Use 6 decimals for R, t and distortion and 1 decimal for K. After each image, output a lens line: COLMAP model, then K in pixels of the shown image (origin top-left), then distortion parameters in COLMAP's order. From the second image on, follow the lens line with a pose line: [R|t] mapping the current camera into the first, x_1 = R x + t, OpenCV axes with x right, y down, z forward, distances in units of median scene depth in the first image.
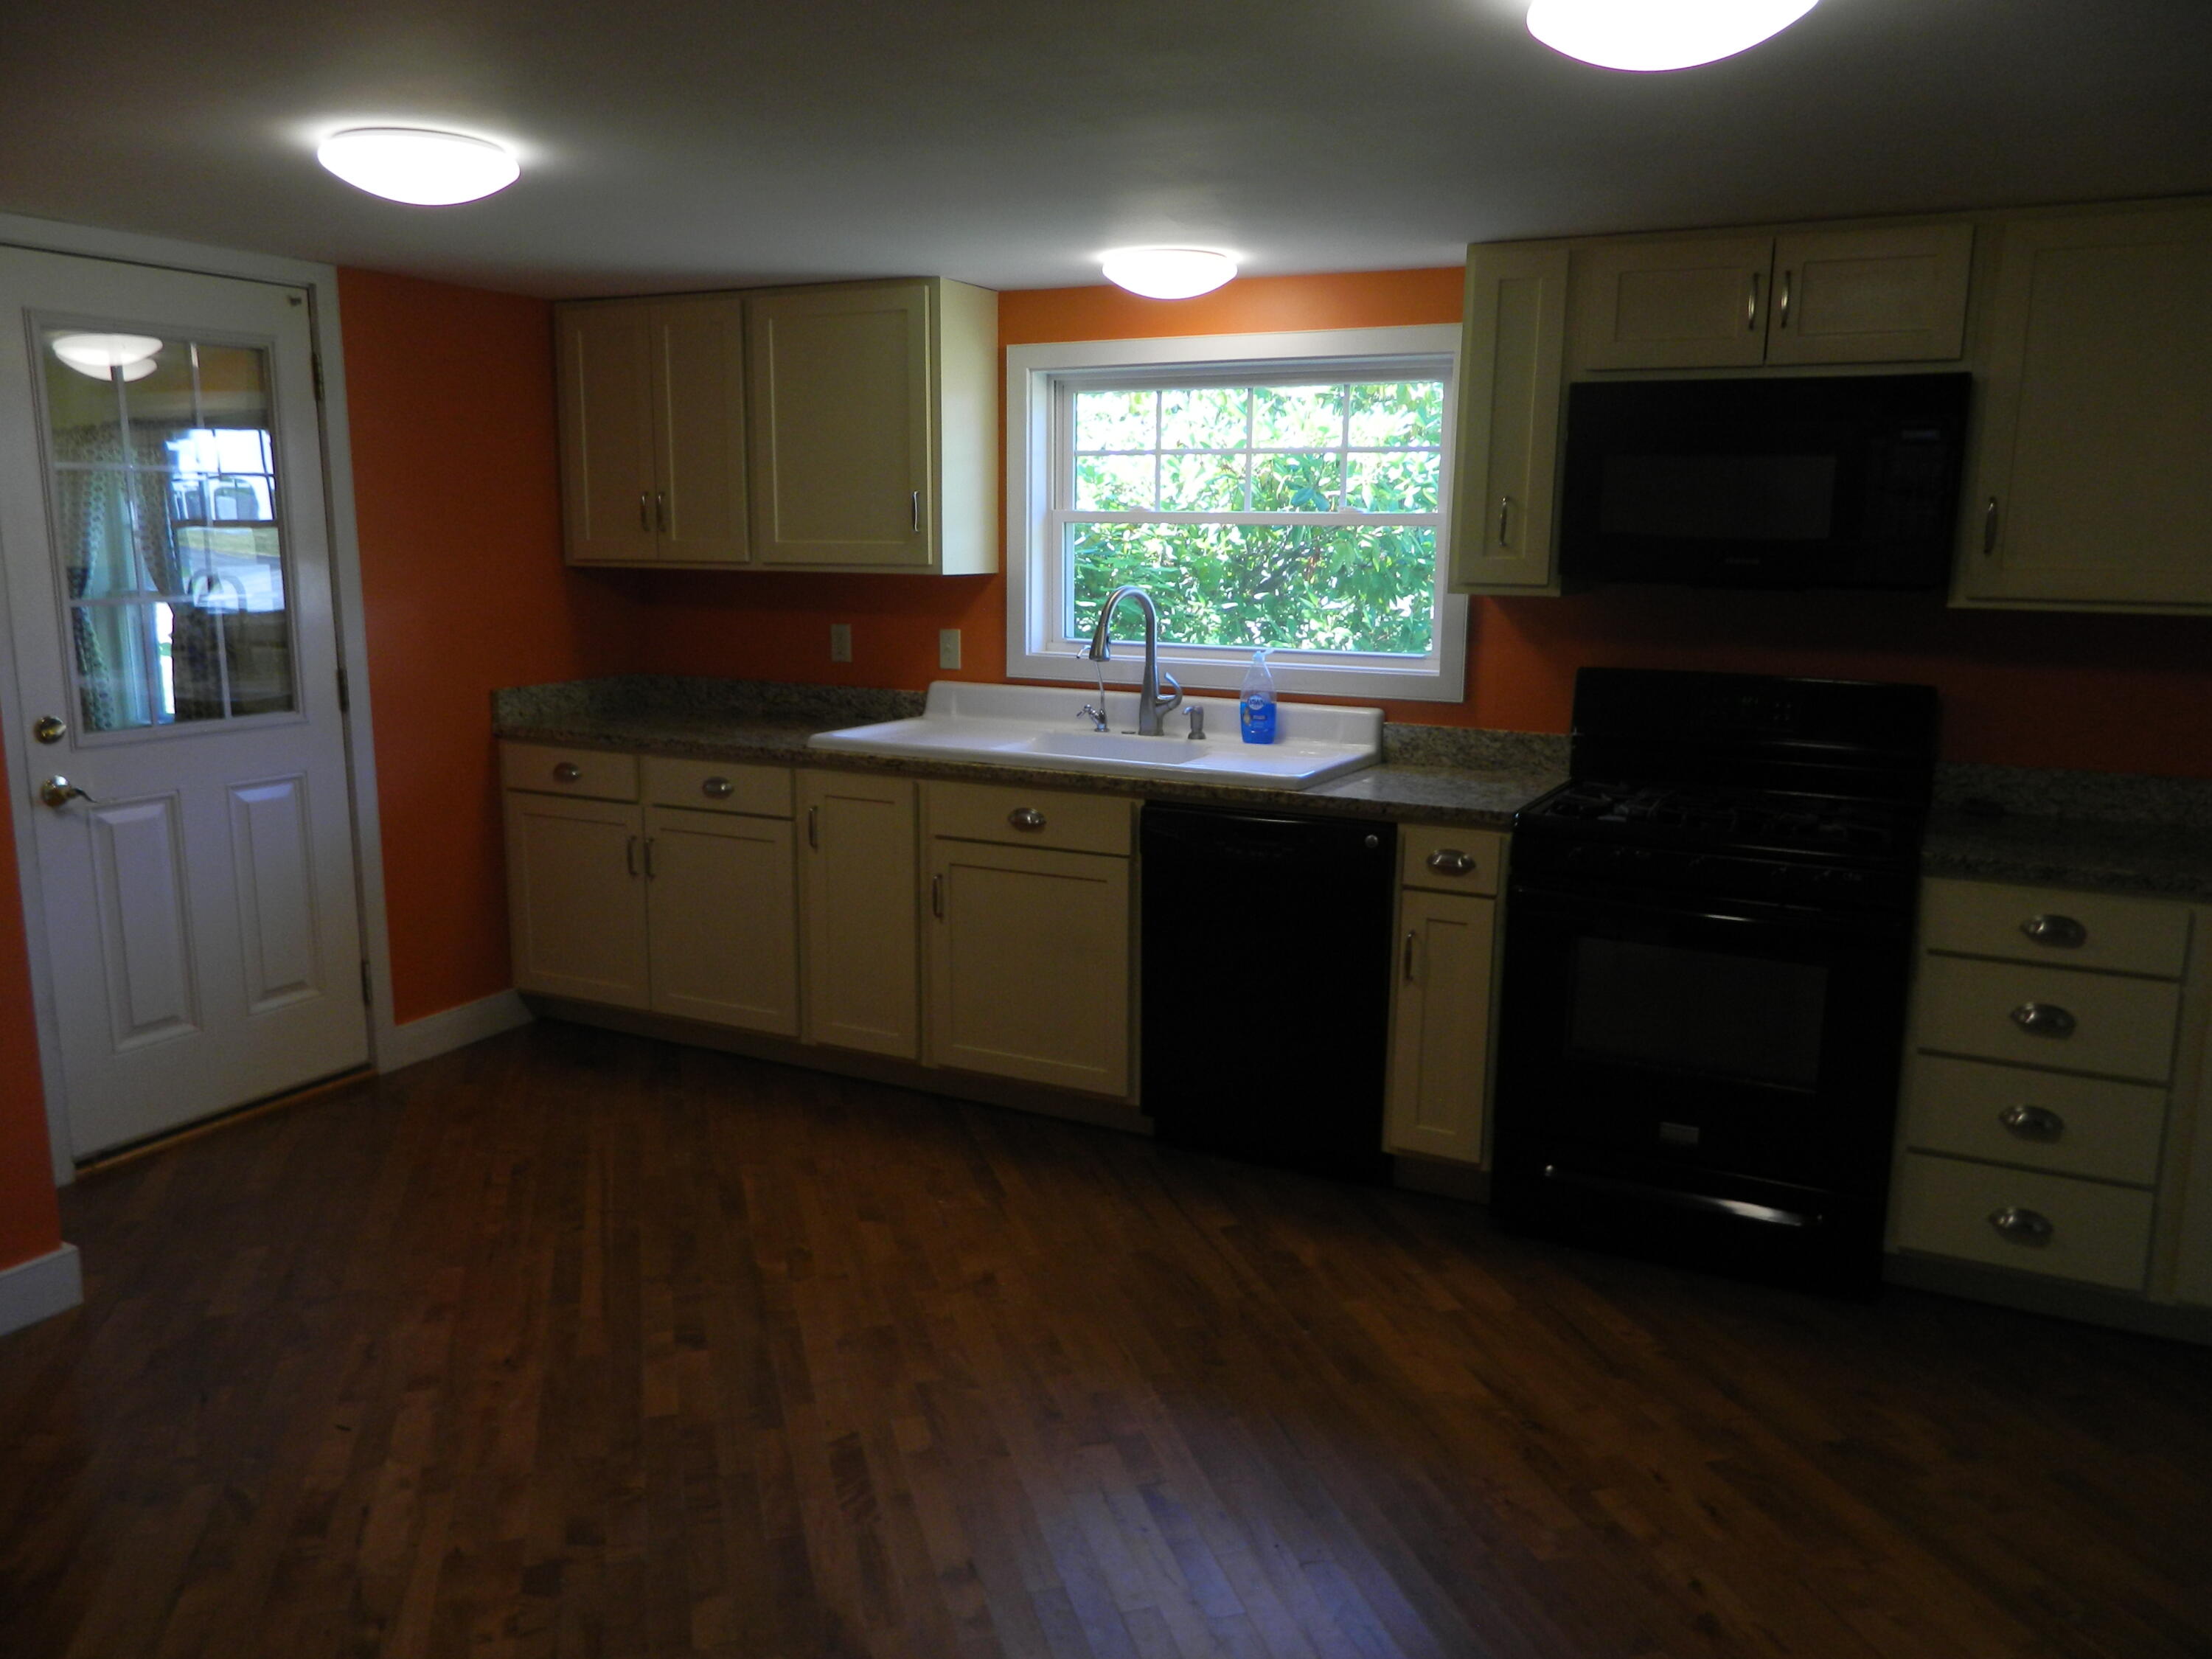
lens RADIAL K [[1655.7, 0, 1105.6], [0, 1655.7, 833.2], [0, 0, 1]] dist [0.005411, 0.003977]
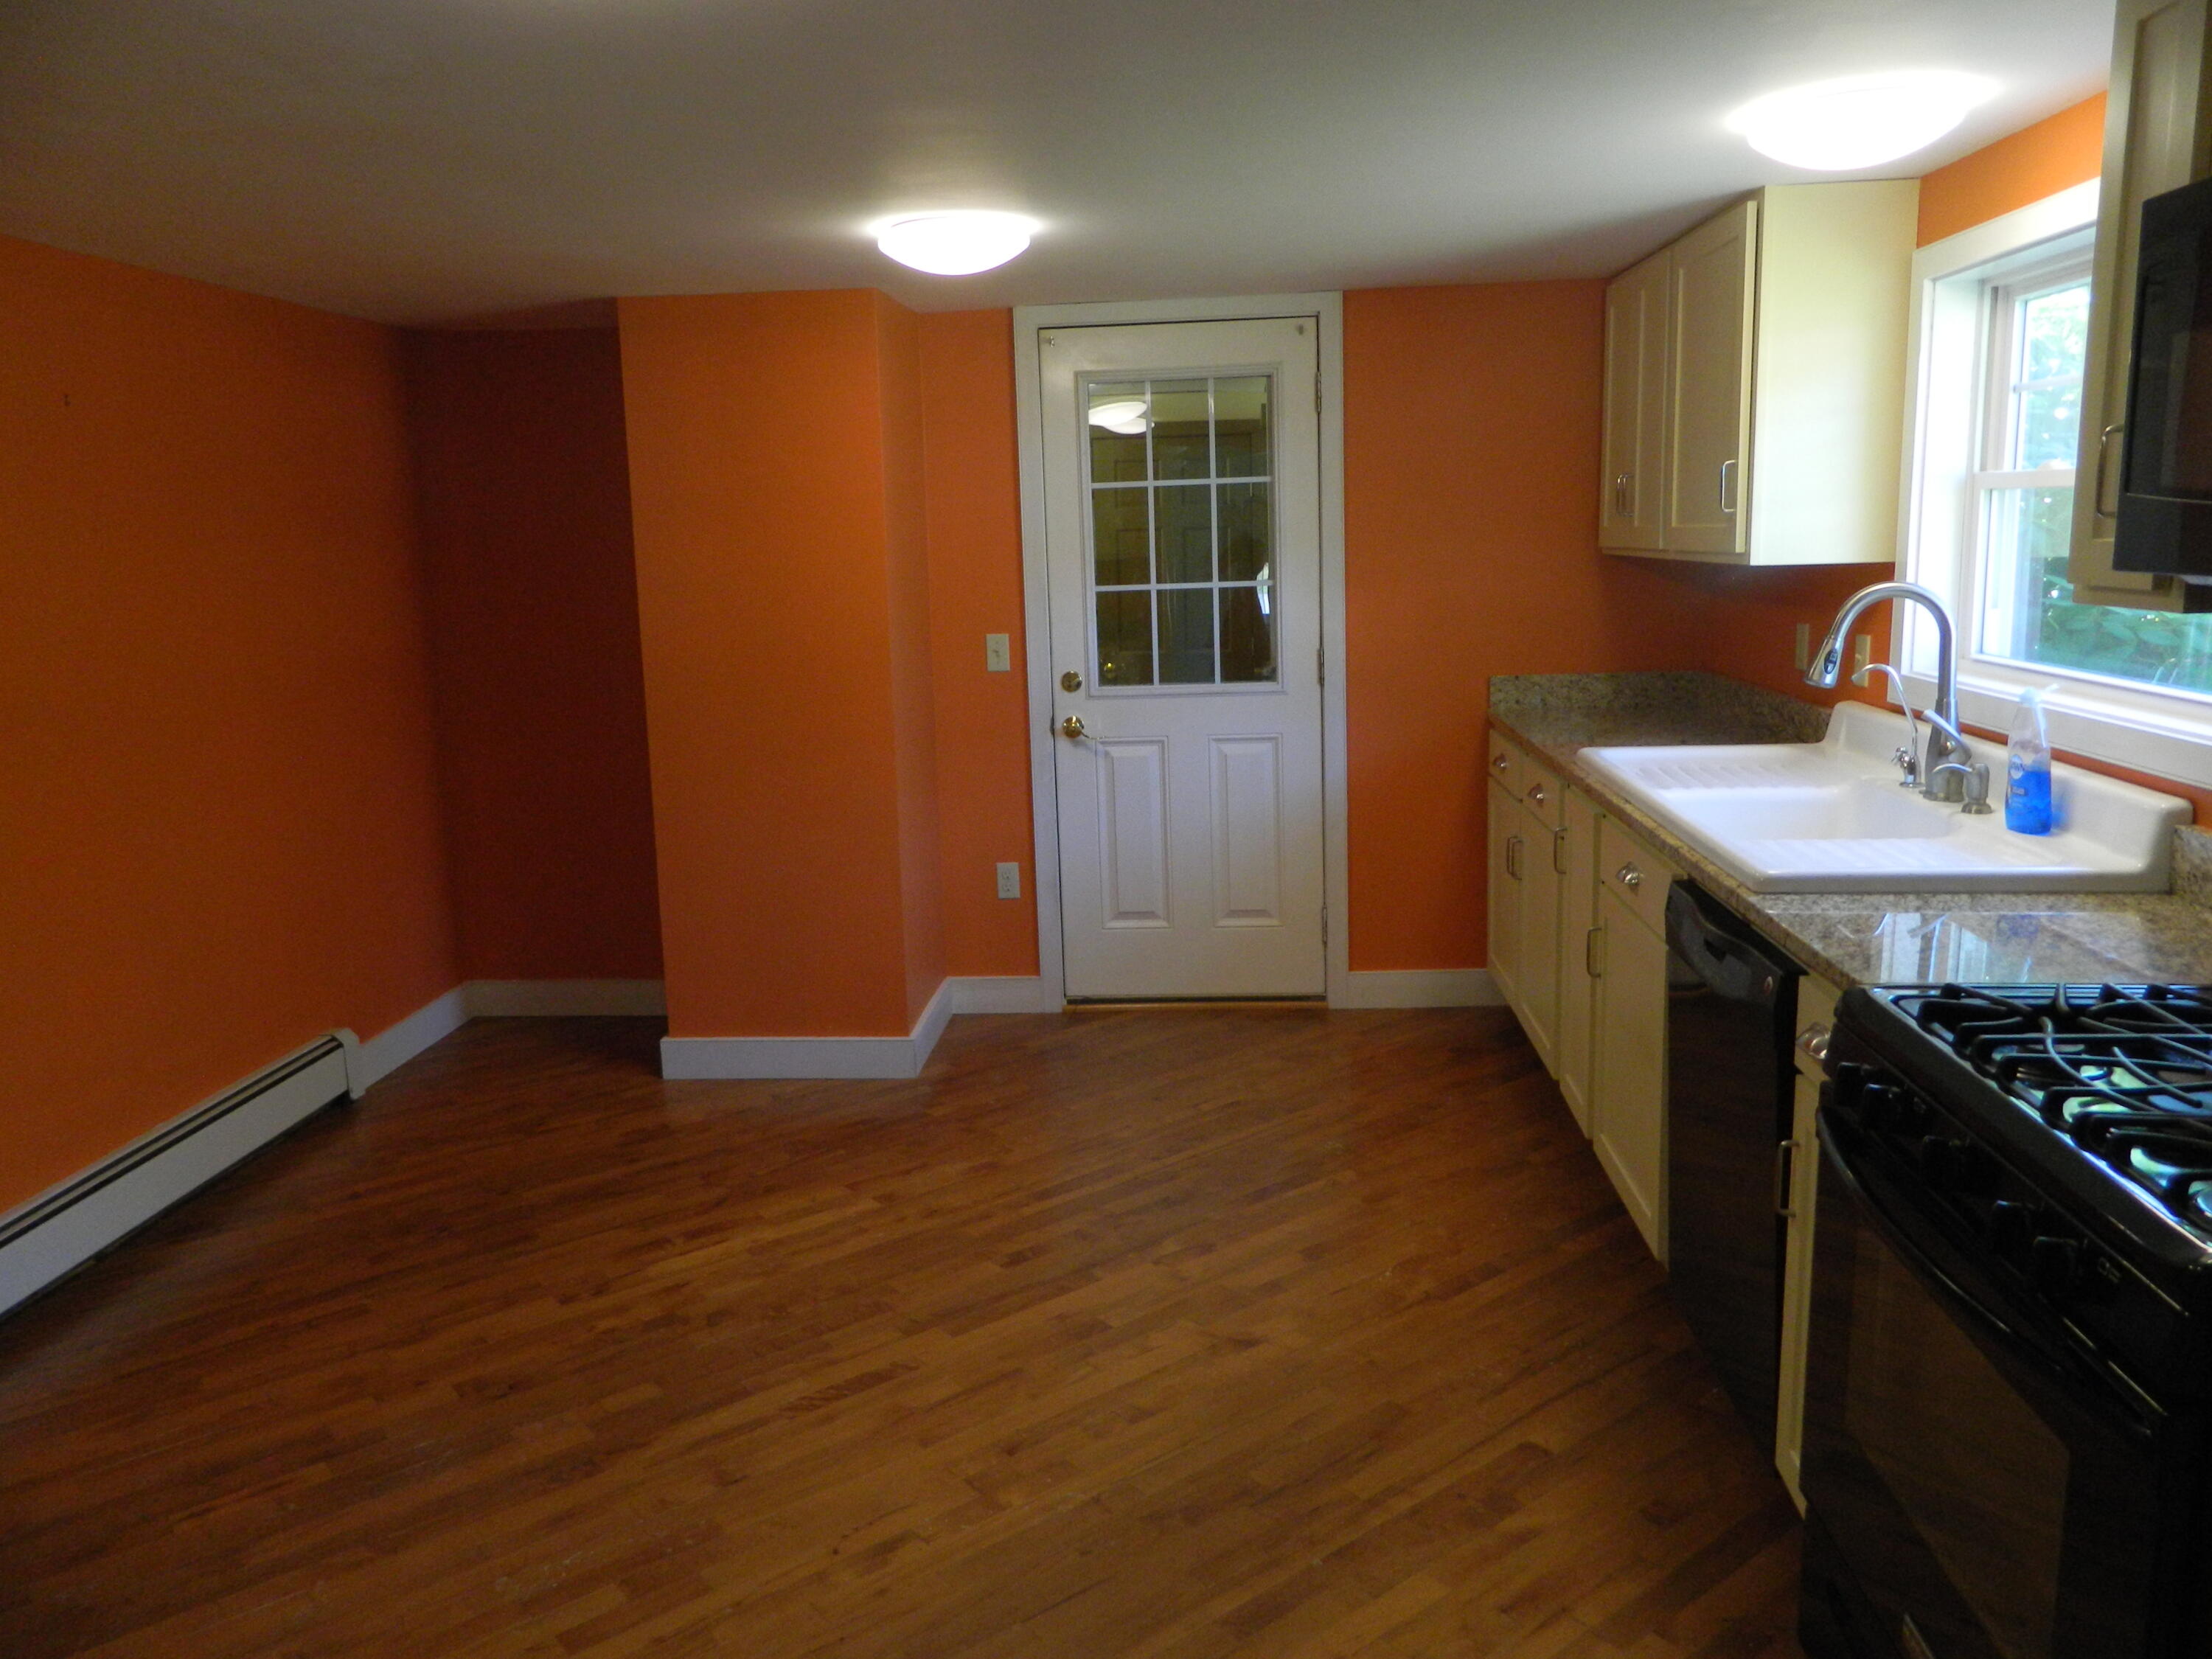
lens RADIAL K [[1655.7, 0, 1104.9], [0, 1655.7, 829.6], [0, 0, 1]] dist [0.005411, 0.003977]
pose [[0.385221, 0.146527, -0.911117, 0.573259], [-0.134213, 0.985712, 0.101778, -0.076971], [0.913012, 0.083076, 0.399383, 0.449149]]
